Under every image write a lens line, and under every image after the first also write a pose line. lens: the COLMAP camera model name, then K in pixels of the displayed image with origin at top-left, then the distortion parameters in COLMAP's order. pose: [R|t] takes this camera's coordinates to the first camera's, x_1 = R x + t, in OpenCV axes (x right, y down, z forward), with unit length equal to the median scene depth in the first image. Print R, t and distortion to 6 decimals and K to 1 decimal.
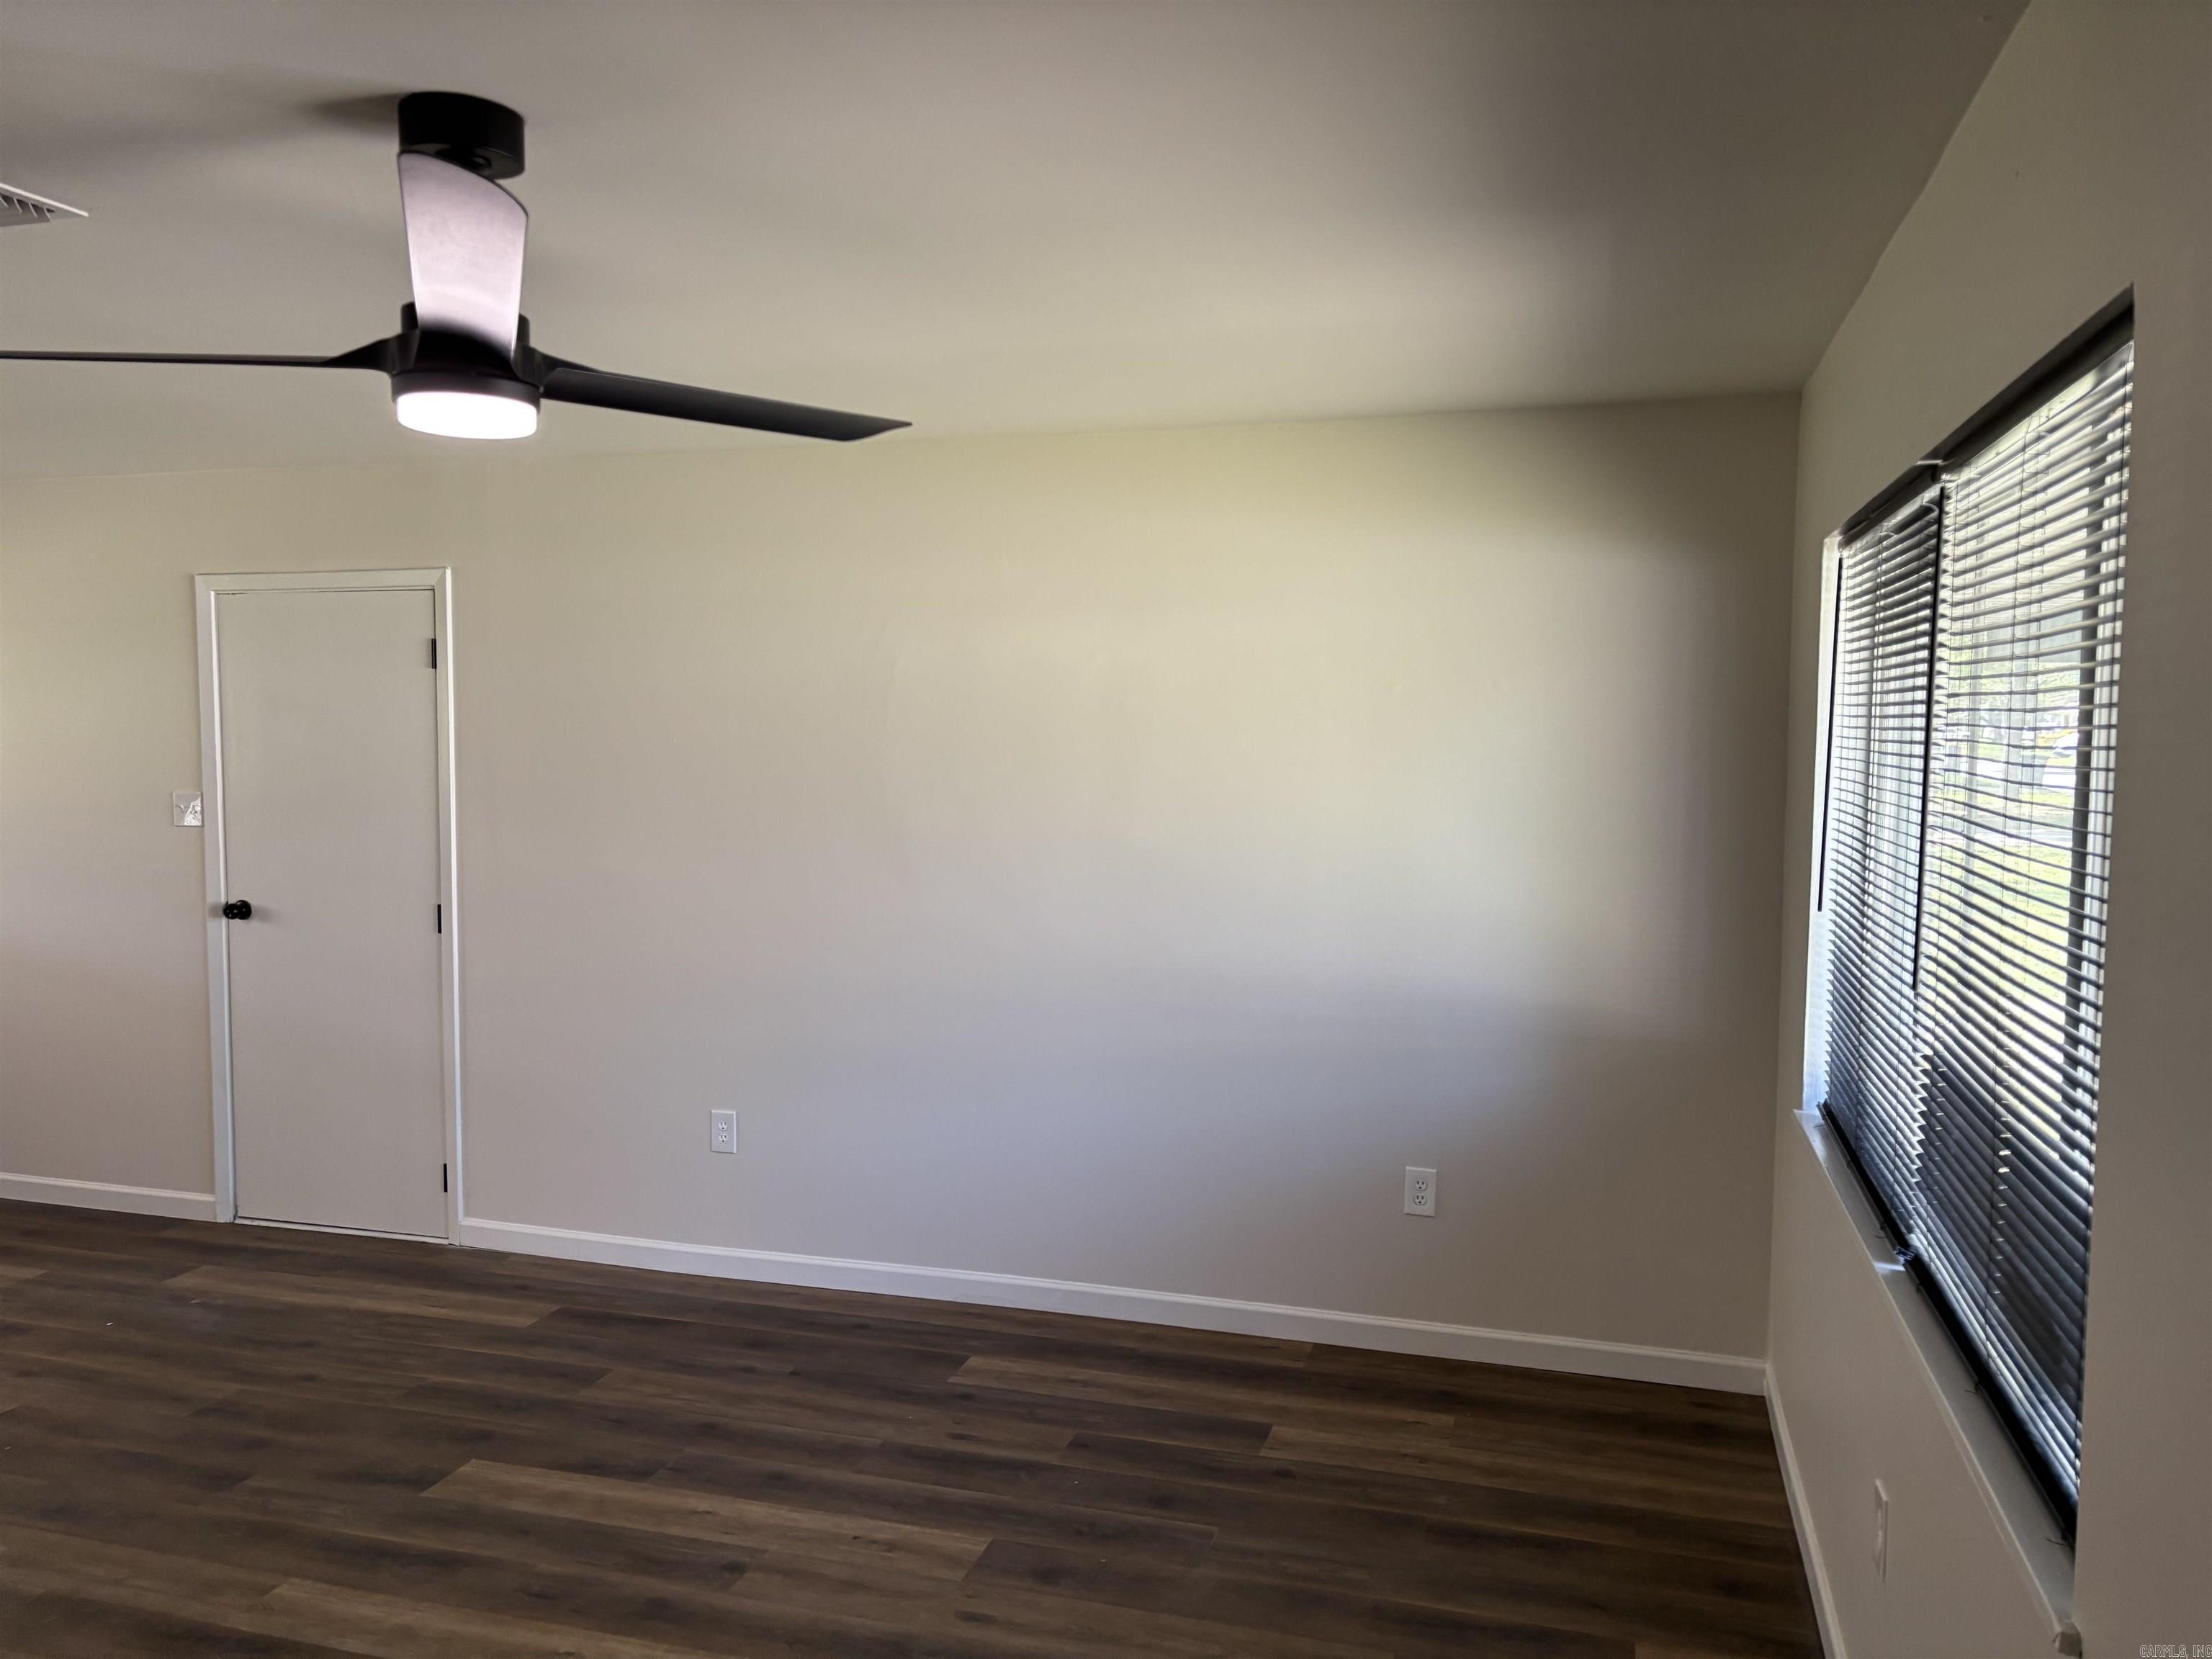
lens RADIAL K [[1668.3, 0, 1106.0], [0, 1668.3, 829.5], [0, 0, 1]] dist [0.067703, -0.003078]
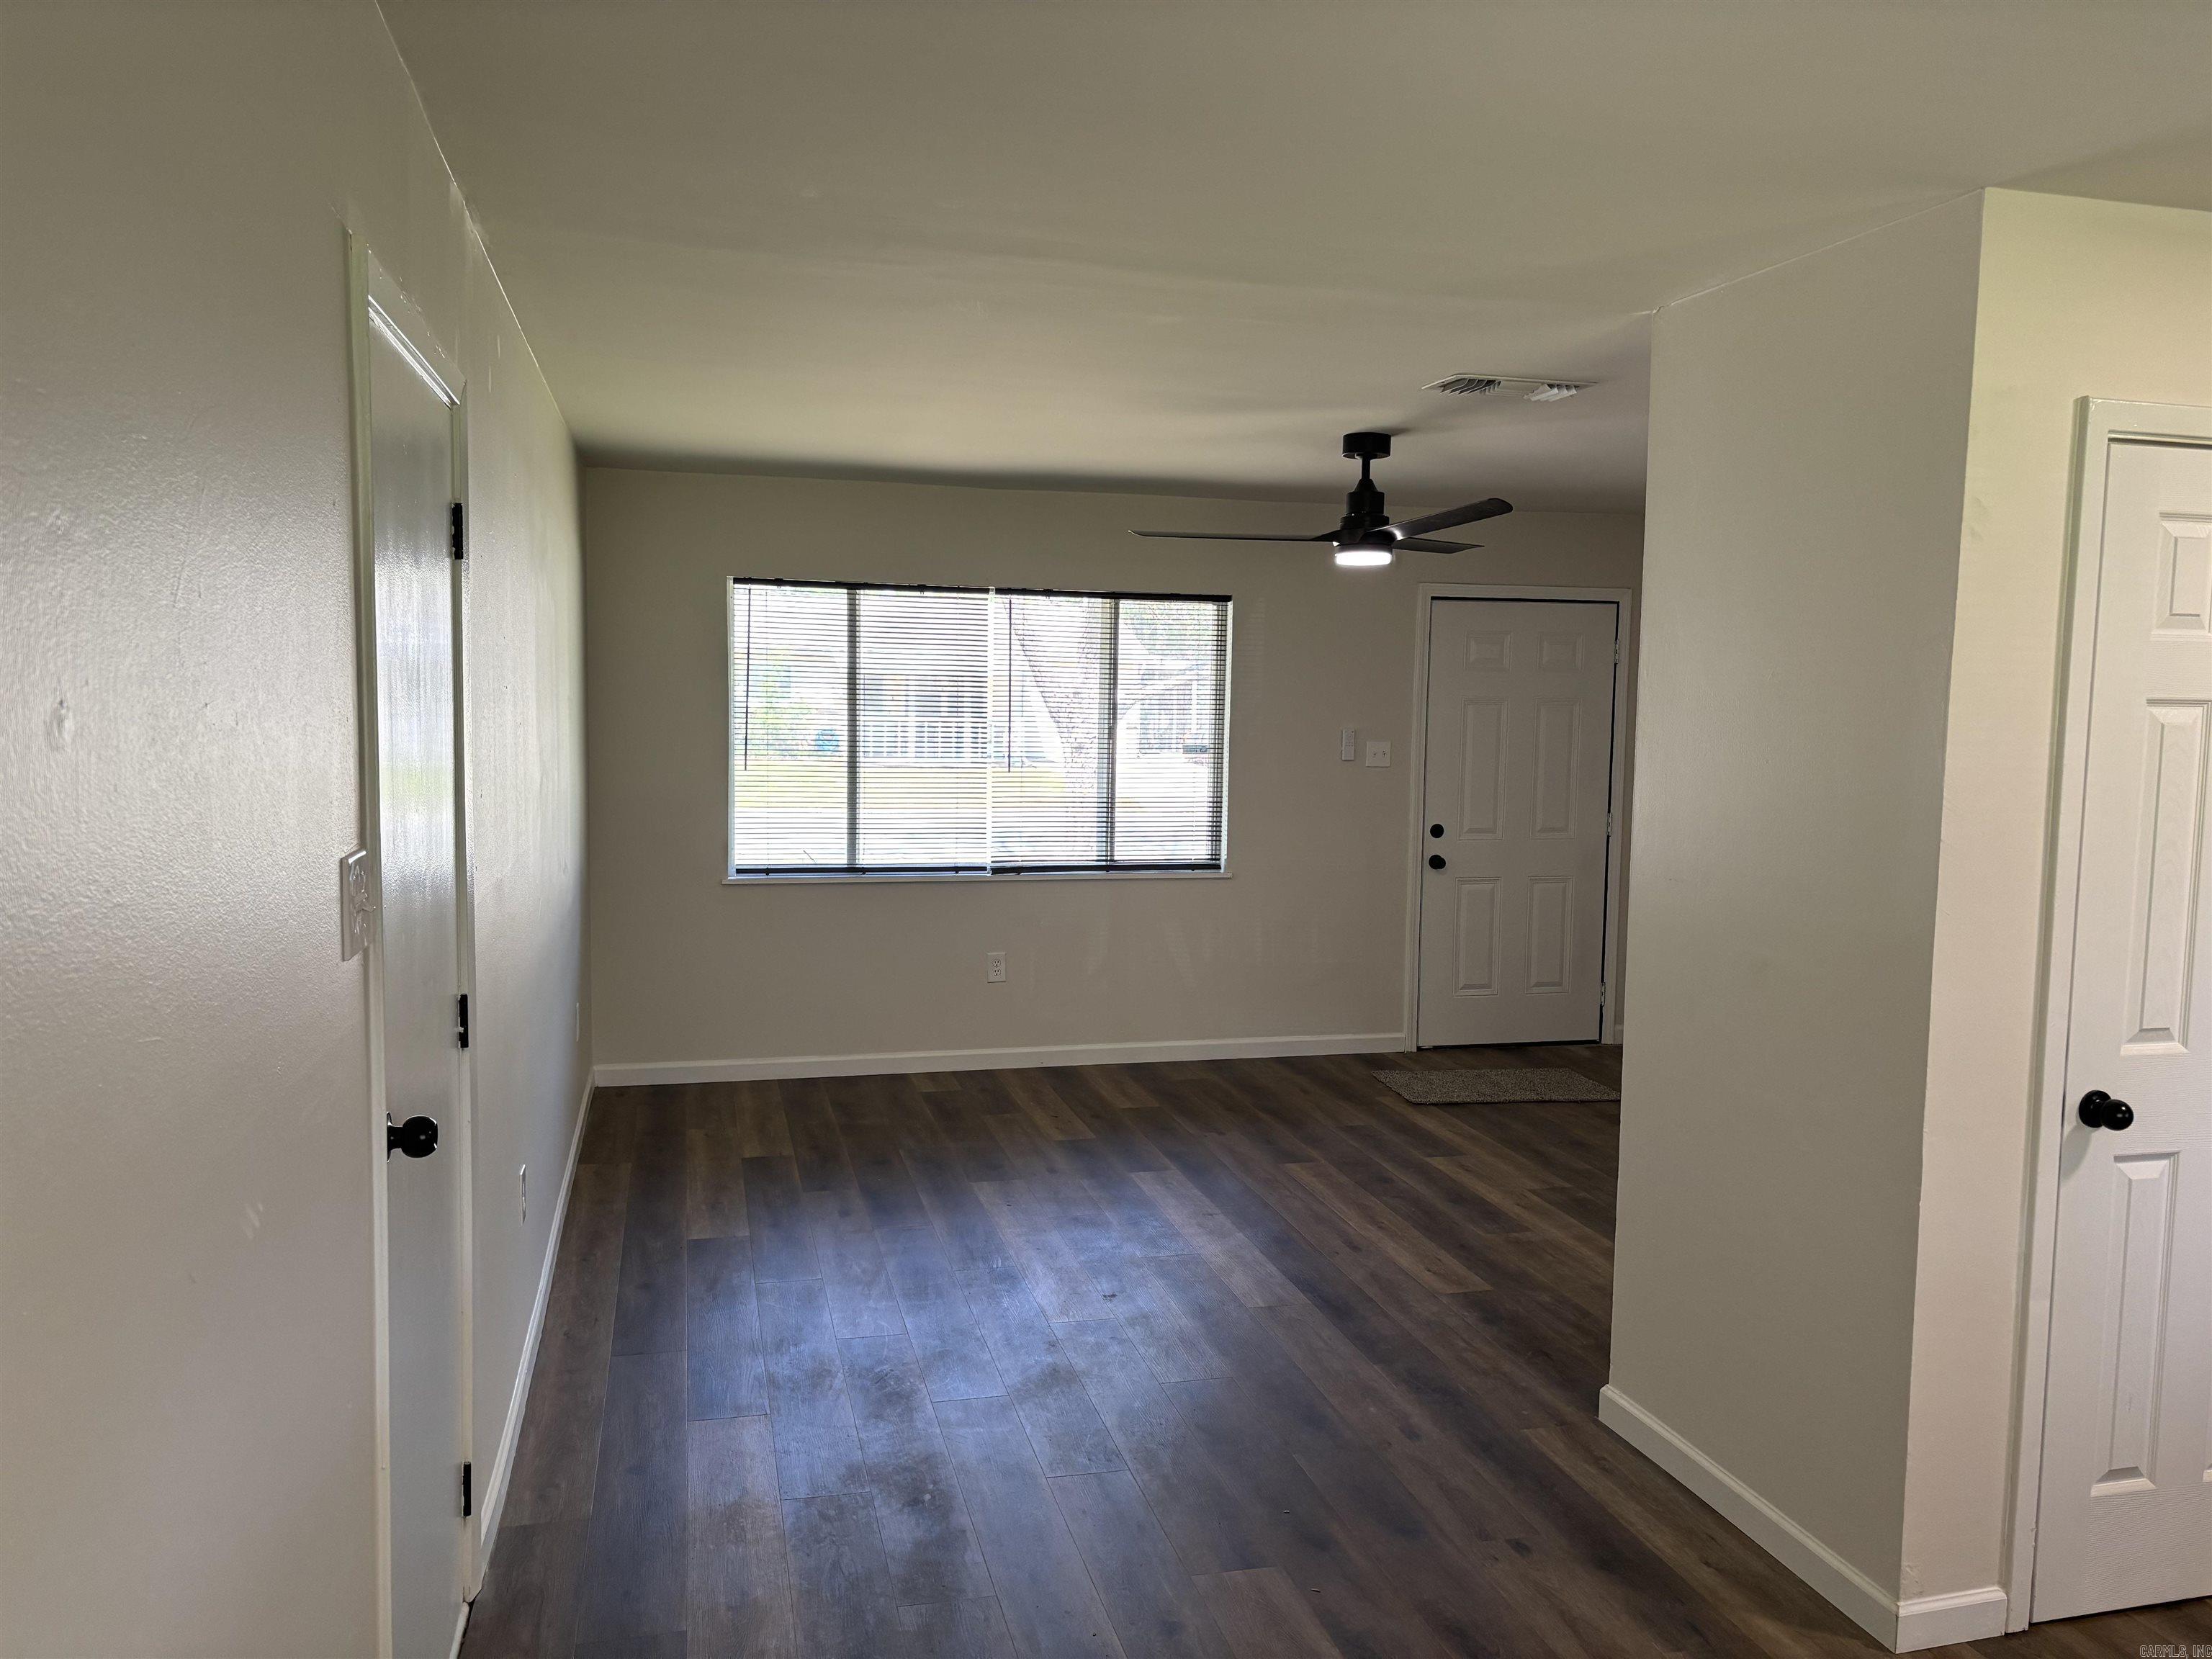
lens RADIAL K [[1668.3, 0, 1106.0], [0, 1668.3, 829.5], [0, 0, 1]] dist [0.067703, -0.003078]
pose [[-0.513635, -0.077998, 0.854456, -1.286768], [0.043879, 0.992169, 0.116945, -0.074942], [-0.856886, 0.097560, -0.506190, 1.473795]]
